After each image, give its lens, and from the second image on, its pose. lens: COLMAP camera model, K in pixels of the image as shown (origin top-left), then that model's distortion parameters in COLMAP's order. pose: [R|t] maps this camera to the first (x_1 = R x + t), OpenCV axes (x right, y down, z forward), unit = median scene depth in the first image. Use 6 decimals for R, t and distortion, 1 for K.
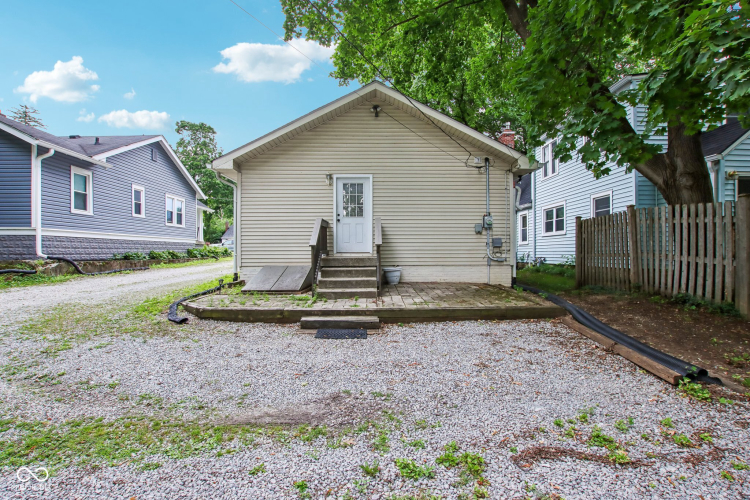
lens RADIAL K [[349.0, 0, 375.0], [0, 349.0, 250.0], [0, 0, 1]] dist [-0.026344, 0.000662]
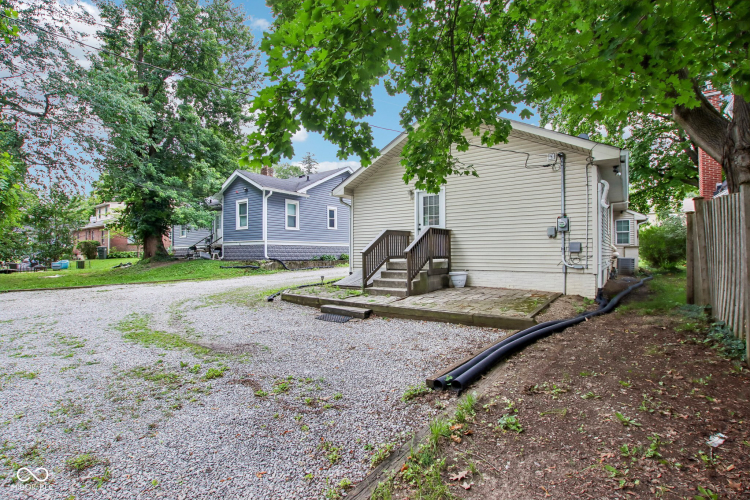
lens RADIAL K [[349.0, 0, 375.0], [0, 349.0, 250.0], [0, 0, 1]] dist [-0.026344, 0.000662]
pose [[0.787763, -0.003294, -0.615970, 0.485413], [0.001922, 0.999994, -0.002889, -0.013550], [0.615976, 0.001093, 0.787764, 0.009317]]
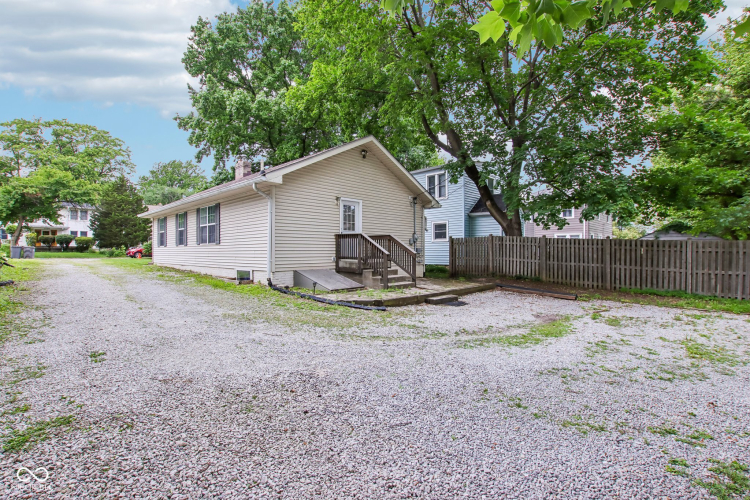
lens RADIAL K [[349.0, 0, 375.0], [0, 349.0, 250.0], [0, 0, 1]] dist [-0.026344, 0.000662]
pose [[0.701462, 0.003077, 0.712700, -0.939140], [-0.006016, 0.999981, 0.001604, -0.025021], [-0.712681, -0.005413, 0.701467, 0.008000]]
